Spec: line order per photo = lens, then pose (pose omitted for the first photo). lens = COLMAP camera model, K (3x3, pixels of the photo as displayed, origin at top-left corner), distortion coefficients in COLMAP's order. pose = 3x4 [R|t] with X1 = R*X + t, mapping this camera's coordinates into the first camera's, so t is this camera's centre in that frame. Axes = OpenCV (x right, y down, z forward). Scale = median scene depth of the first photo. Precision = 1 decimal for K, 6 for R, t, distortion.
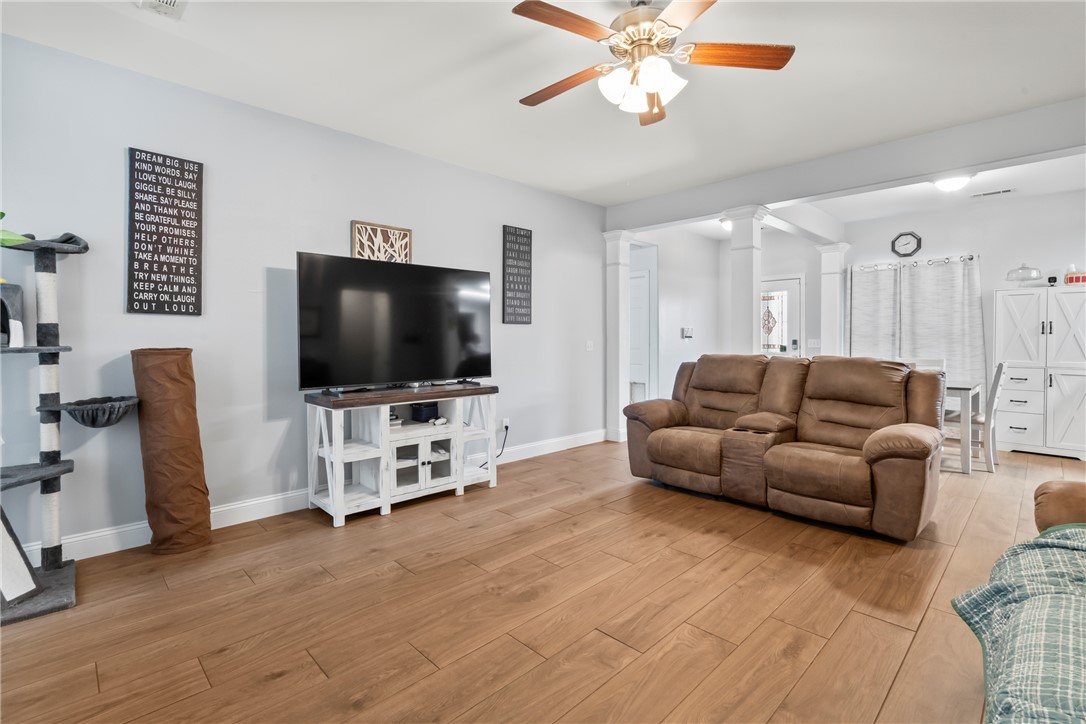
lens RADIAL K [[499.3, 0, 541.1], [0, 499.3, 347.0], [0, 0, 1]] dist [-0.005402, -0.000064]
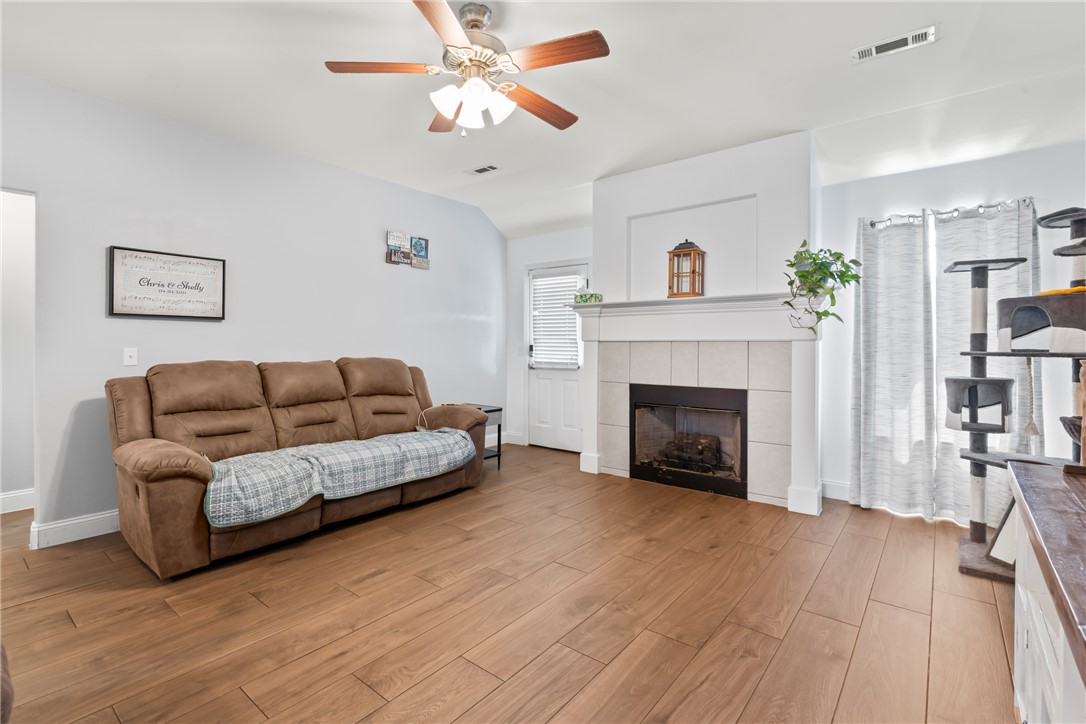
lens RADIAL K [[499.3, 0, 541.1], [0, 499.3, 347.0], [0, 0, 1]] dist [-0.005402, -0.000064]
pose [[-0.993235, 0.000128, -0.116121, 0.133704], [-0.002727, 0.999698, 0.024429, -0.025988], [0.116089, 0.024581, -0.992935, 1.488159]]
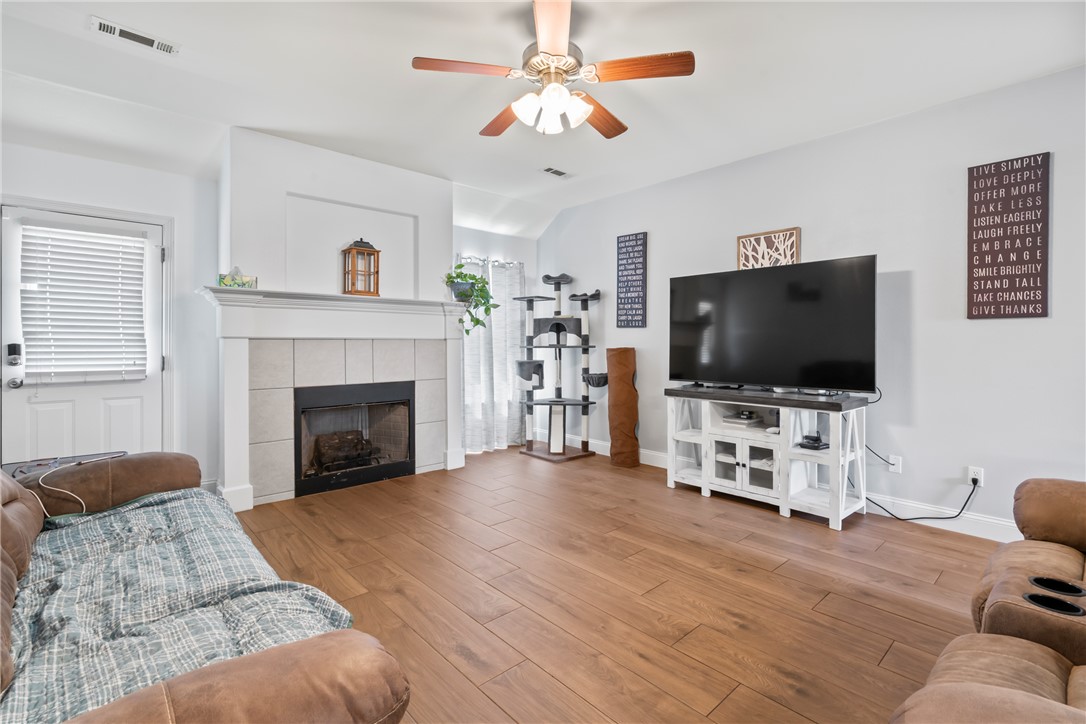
lens RADIAL K [[499.3, 0, 541.1], [0, 499.3, 347.0], [0, 0, 1]] dist [-0.005402, -0.000064]
pose [[-0.037641, 0.010558, -0.999236, 0.931516], [-0.018554, 0.999764, 0.011263, -0.012471], [0.999119, 0.018964, -0.037437, 0.734339]]
